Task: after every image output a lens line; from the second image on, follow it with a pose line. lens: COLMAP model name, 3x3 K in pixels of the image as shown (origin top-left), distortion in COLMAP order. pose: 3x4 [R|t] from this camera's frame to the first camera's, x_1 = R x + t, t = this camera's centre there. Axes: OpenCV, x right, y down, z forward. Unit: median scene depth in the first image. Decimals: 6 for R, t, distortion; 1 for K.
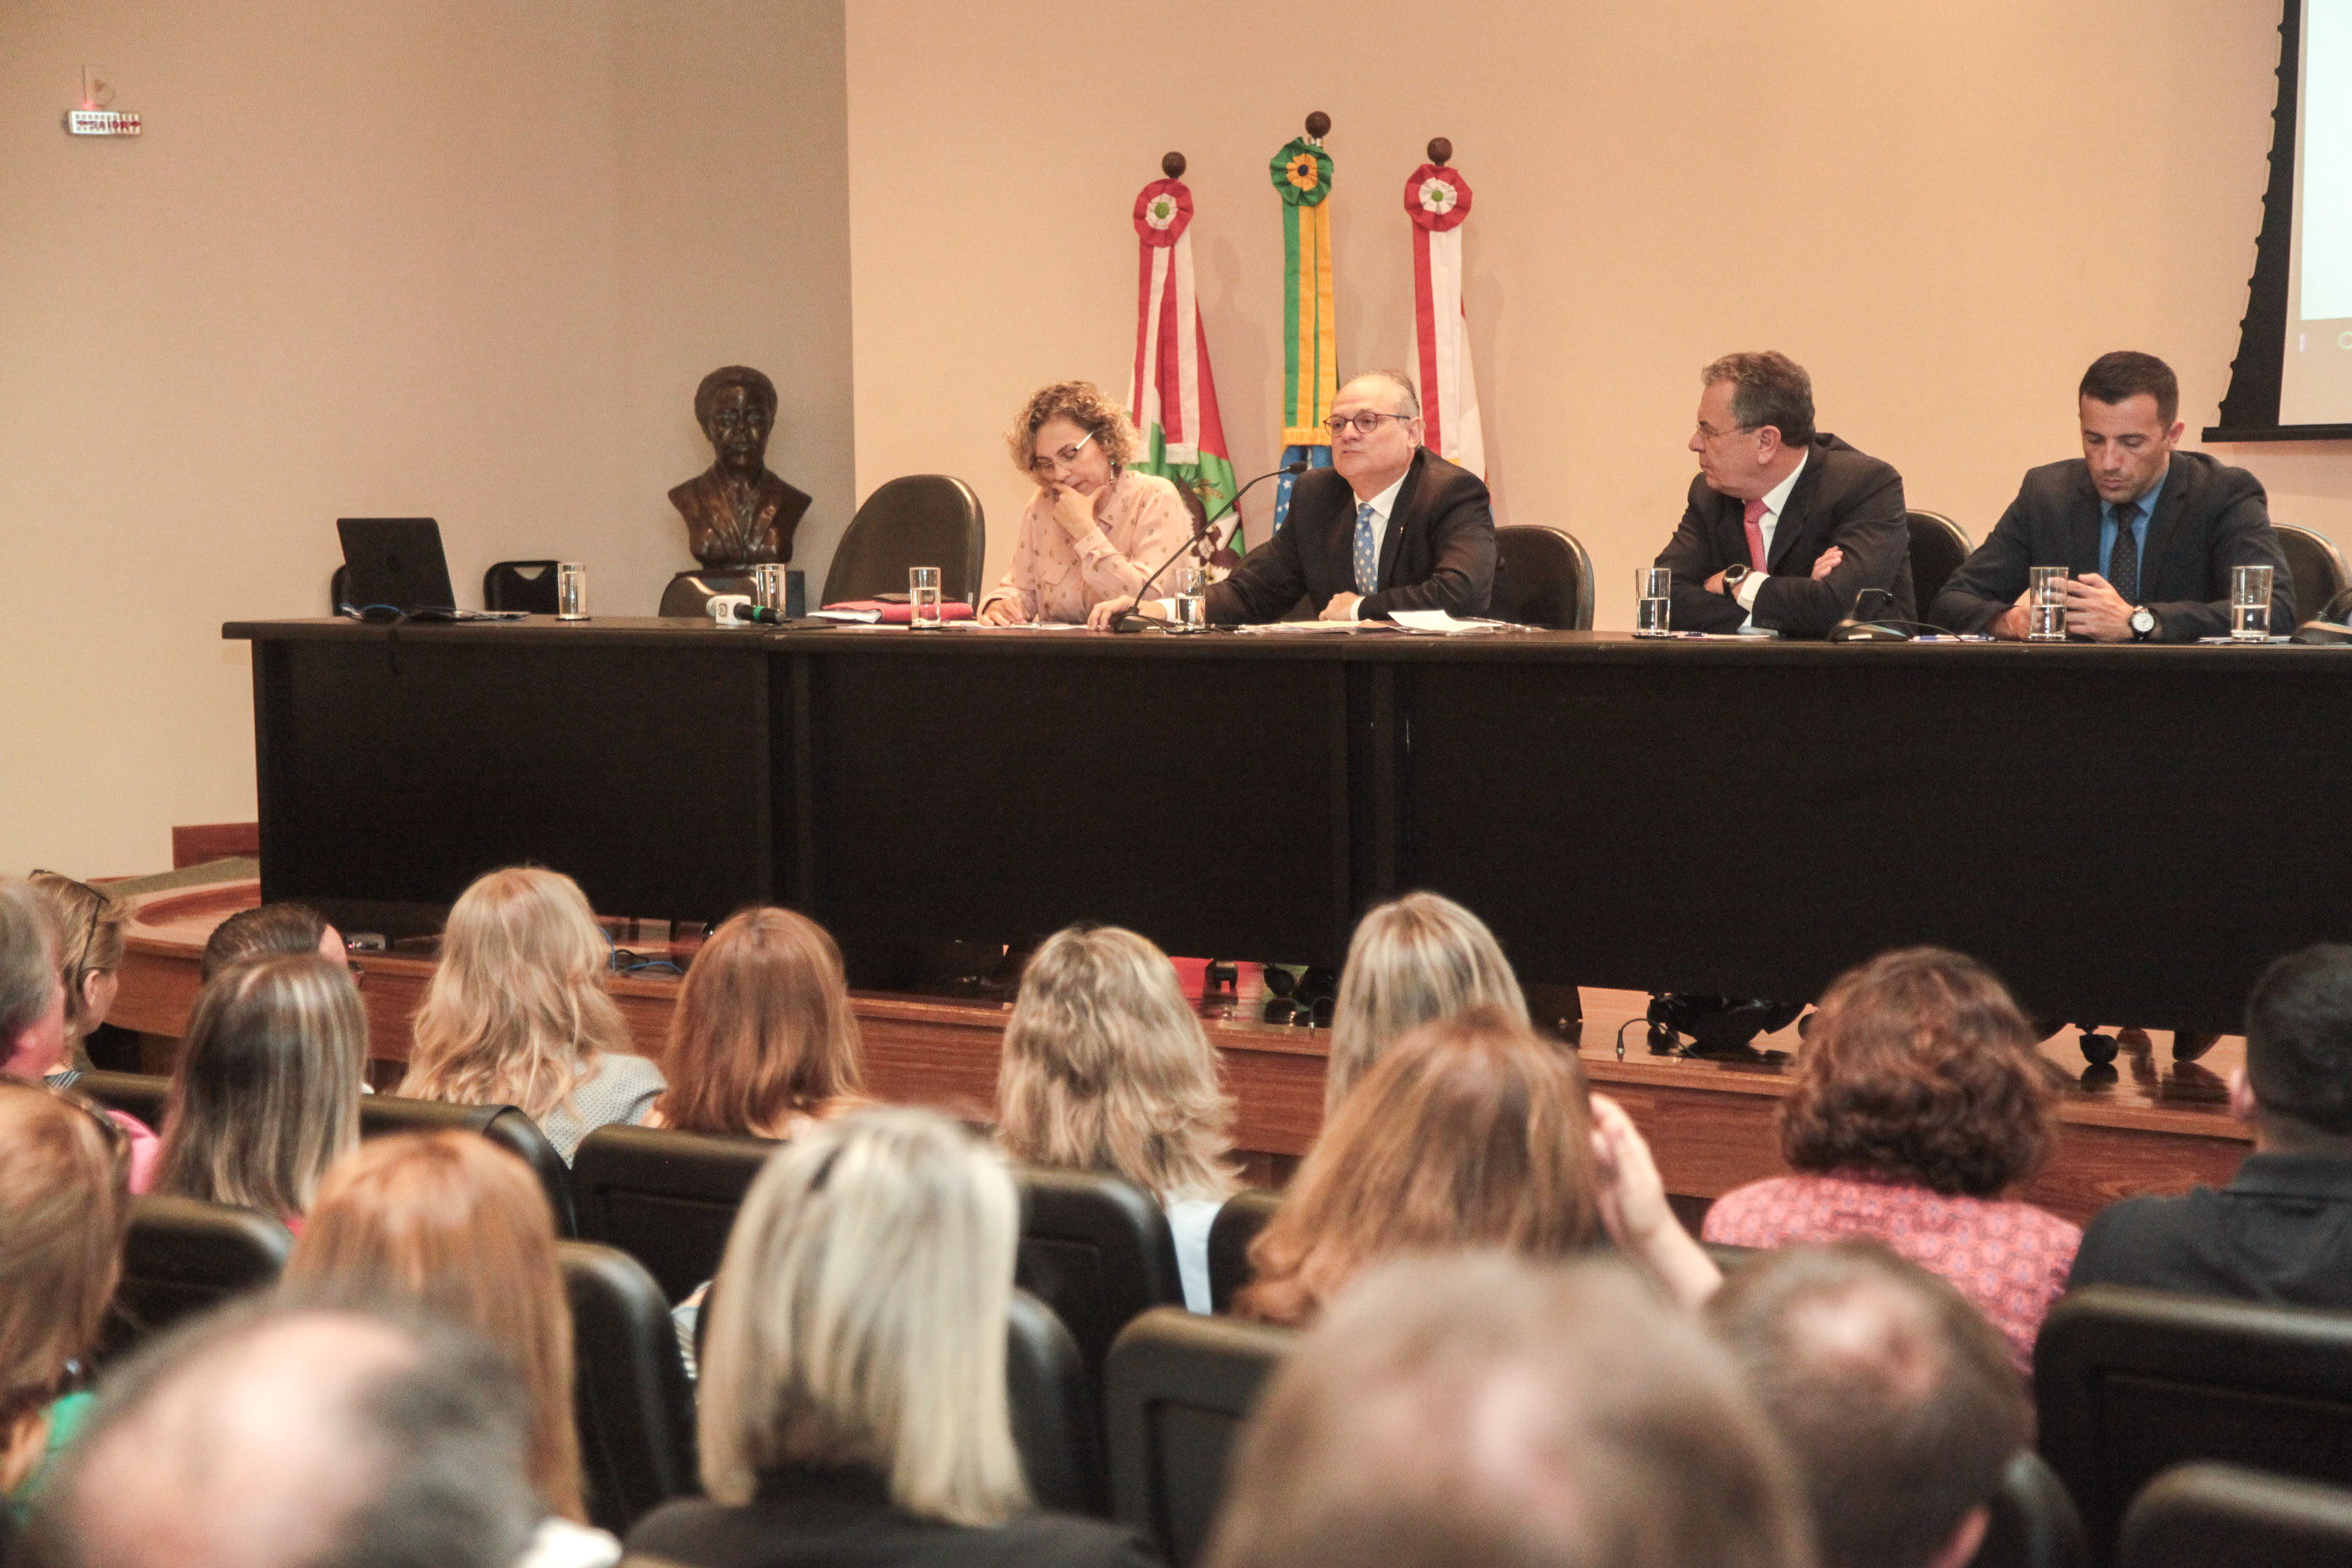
lens RADIAL K [[4653.6, 0, 1162.0], [0, 4653.6, 779.8], [0, 0, 1]] dist [0.333448, 0.000000]
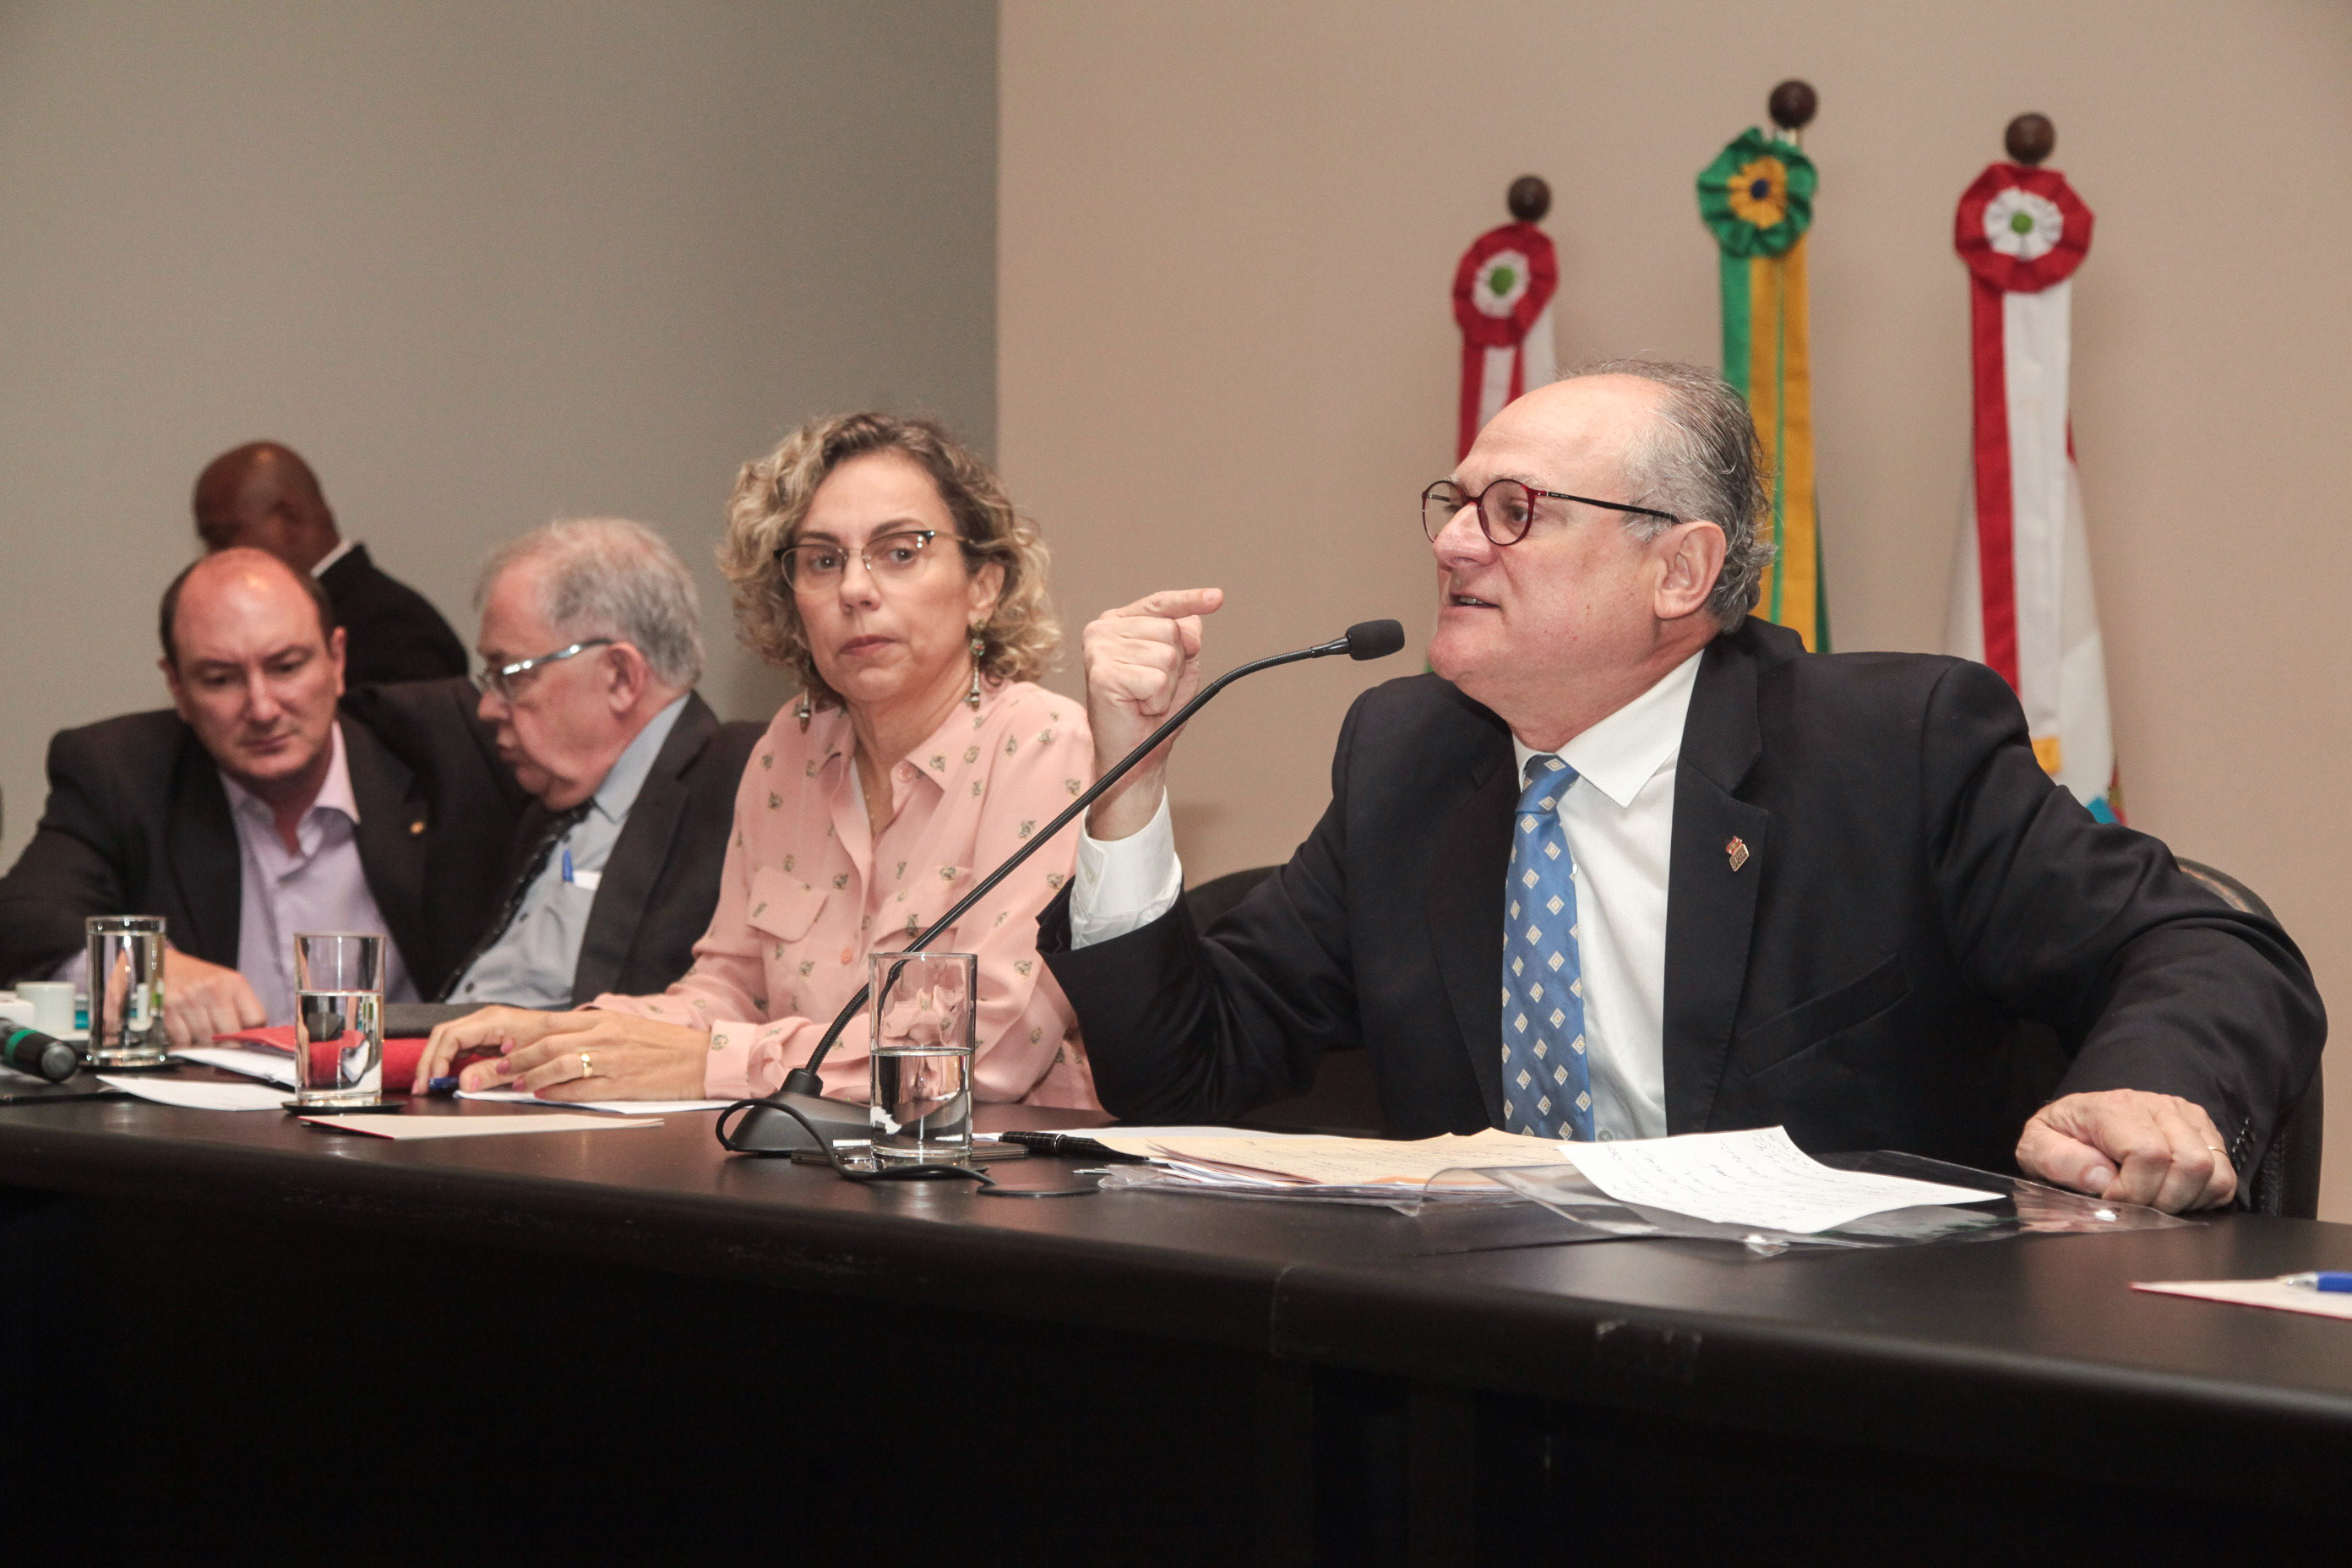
lens RADIAL K [[4143.6, 0, 1163.4], [0, 4143.6, 793.6], [0, 0, 1]] dist [0.248629, 0.000000]
pose [[0.983754, 0.014186, -0.178959, 0.065825], [-0.027930, 0.996829, -0.074514, -0.035455], [0.177335, 0.078301, 0.981031, 0.717678]]
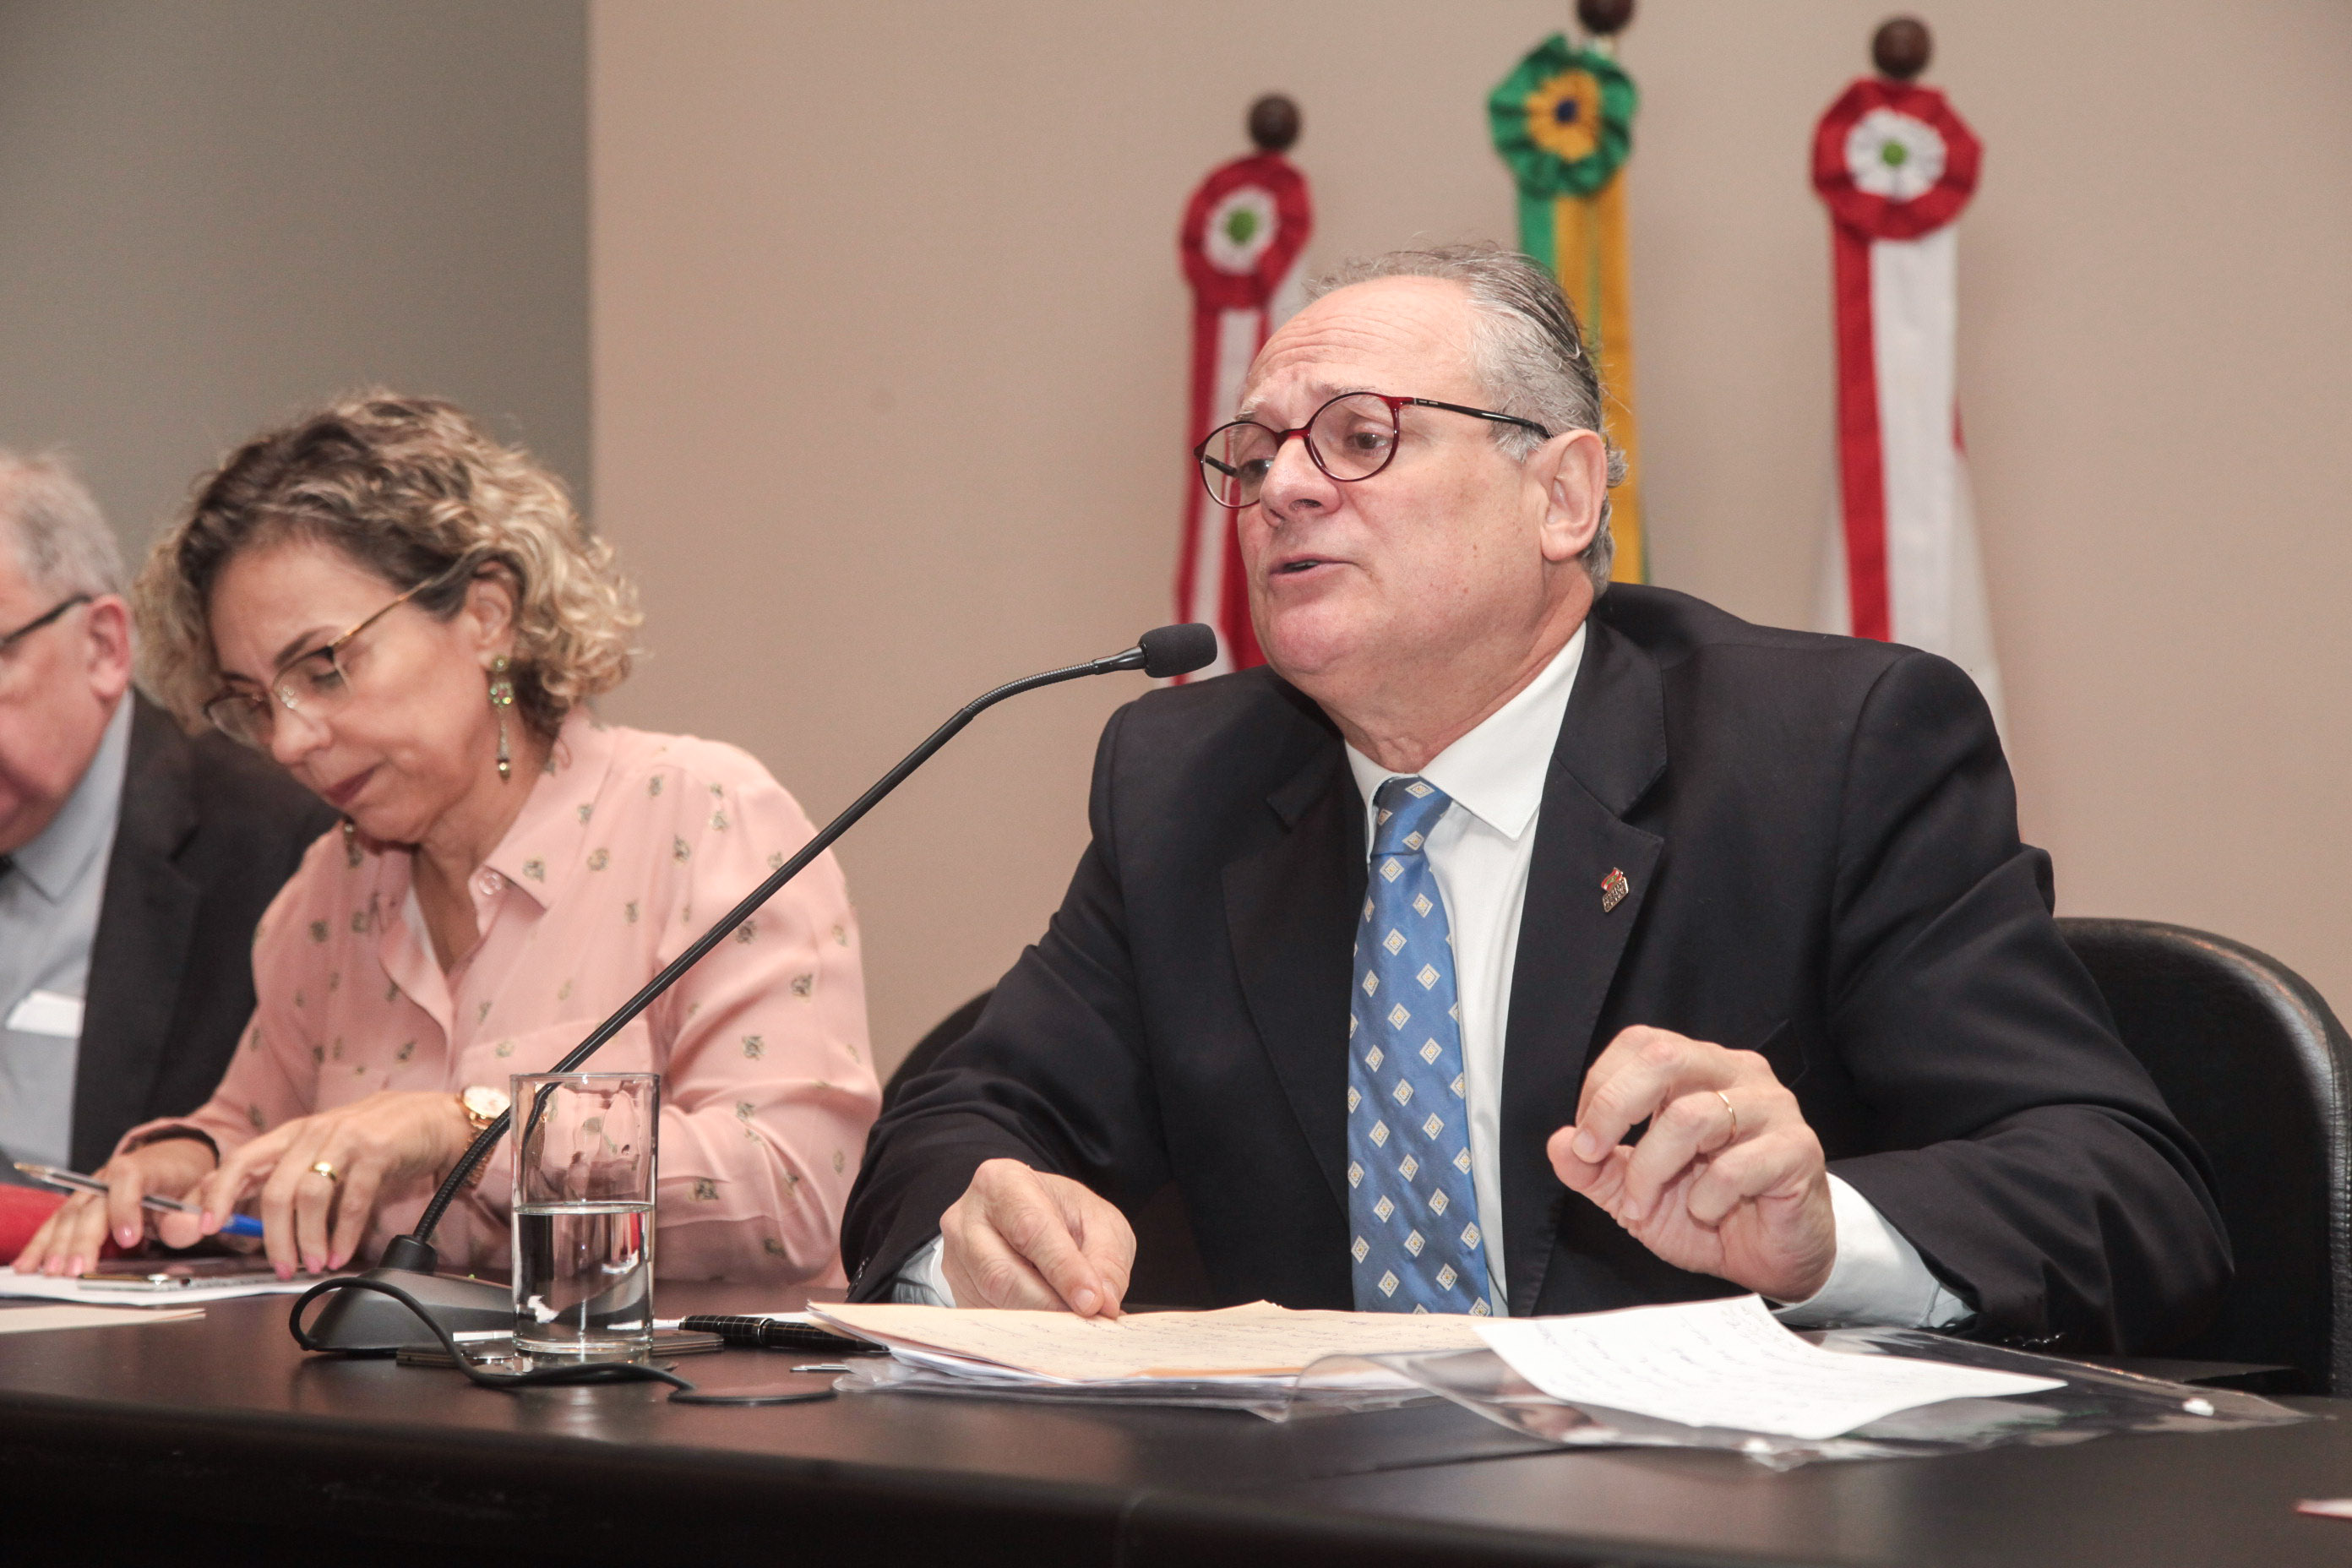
lens RADIAL K [[5065.3, 0, 1192.3], [0, 5065.3, 810.1], [0, 0, 1]] dist [0.378283, 0.000000]
pose [[0.995432, 0.005439, -0.095318, 0.054374], [-0.014364, 0.995543, -0.093204, -0.035011], [0.094386, 0.094147, 0.991074, 0.743224]]
